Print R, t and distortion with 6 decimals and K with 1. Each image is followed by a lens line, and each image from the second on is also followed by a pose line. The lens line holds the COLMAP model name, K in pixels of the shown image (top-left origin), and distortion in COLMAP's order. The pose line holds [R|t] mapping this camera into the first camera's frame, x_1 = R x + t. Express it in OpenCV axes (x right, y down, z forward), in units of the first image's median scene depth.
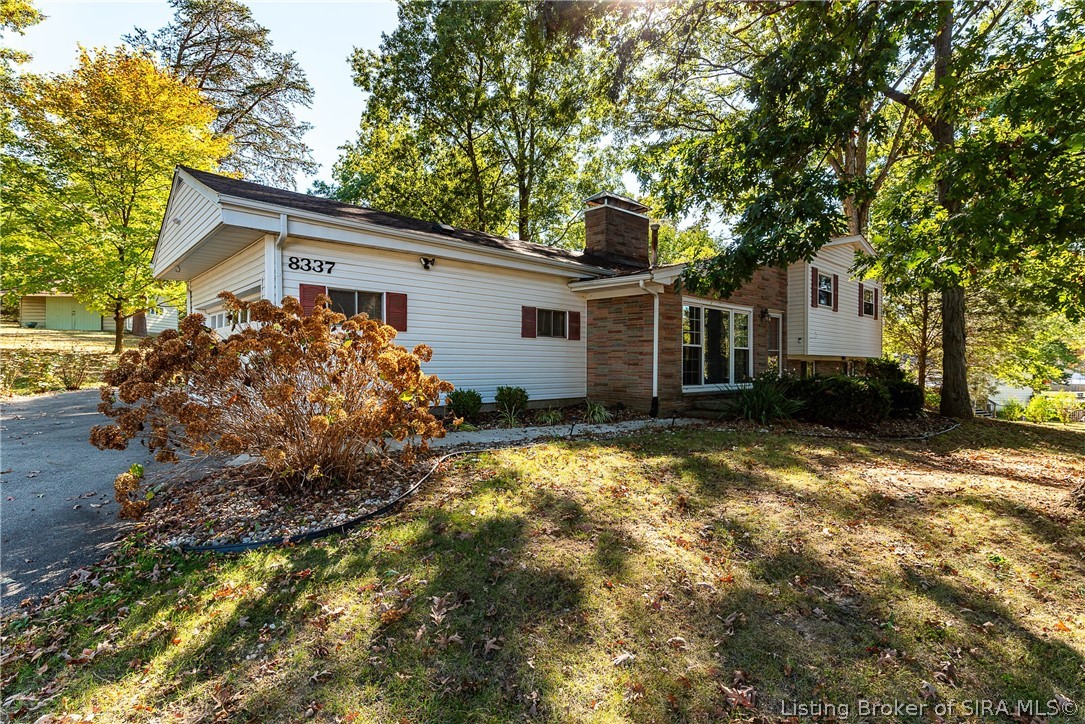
lens RADIAL K [[523.3, 0, 544.3], [0, 523.3, 365.2], [0, 0, 1]] dist [0.000352, -0.000043]
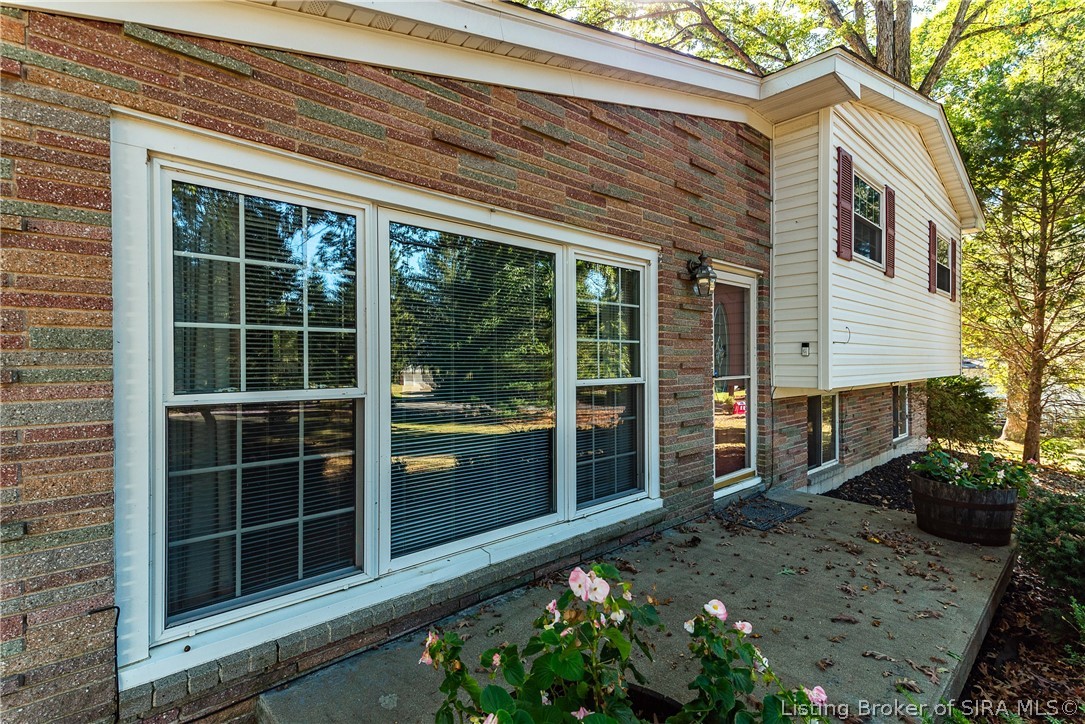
lens RADIAL K [[523.3, 0, 545.4], [0, 523.3, 361.9], [0, 0, 1]] dist [0.000352, -0.000043]
pose [[0.999982, -0.004069, 0.004403, 0.305533], [0.004057, 0.999988, 0.002704, -0.040324], [-0.004414, -0.002686, 0.999987, 0.636505]]
